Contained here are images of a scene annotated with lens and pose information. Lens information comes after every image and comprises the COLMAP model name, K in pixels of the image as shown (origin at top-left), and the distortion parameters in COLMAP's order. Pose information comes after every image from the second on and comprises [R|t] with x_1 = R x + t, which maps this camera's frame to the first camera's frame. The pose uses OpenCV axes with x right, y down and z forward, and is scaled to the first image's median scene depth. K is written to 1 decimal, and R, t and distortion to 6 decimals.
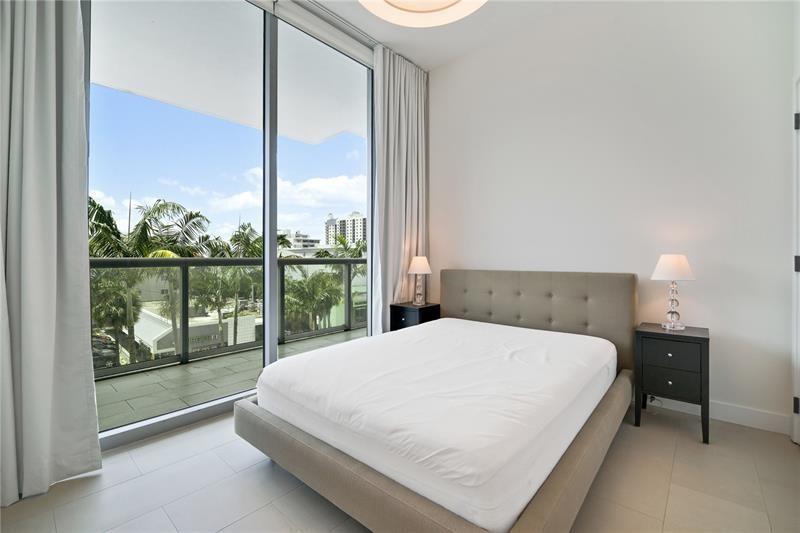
lens RADIAL K [[340.1, 0, 368.5], [0, 340.1, 250.4], [0, 0, 1]] dist [-0.017808, 0.000041]
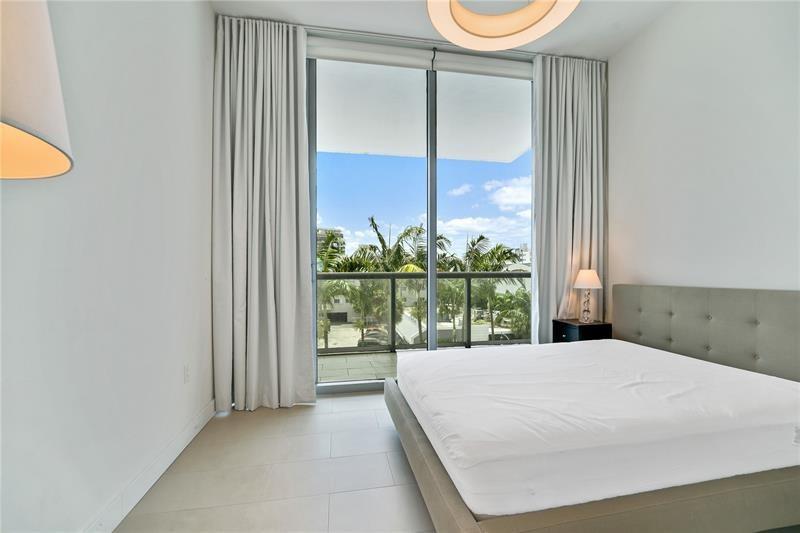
lens RADIAL K [[331.1, 0, 401.8], [0, 331.1, 266.4], [0, 0, 1]] dist [-0.018731, -0.000794]
pose [[0.797038, -0.013955, -0.603768, 0.287527], [0.018244, 0.999833, 0.000974, -0.001197], [0.603653, -0.011792, 0.797160, -0.008453]]
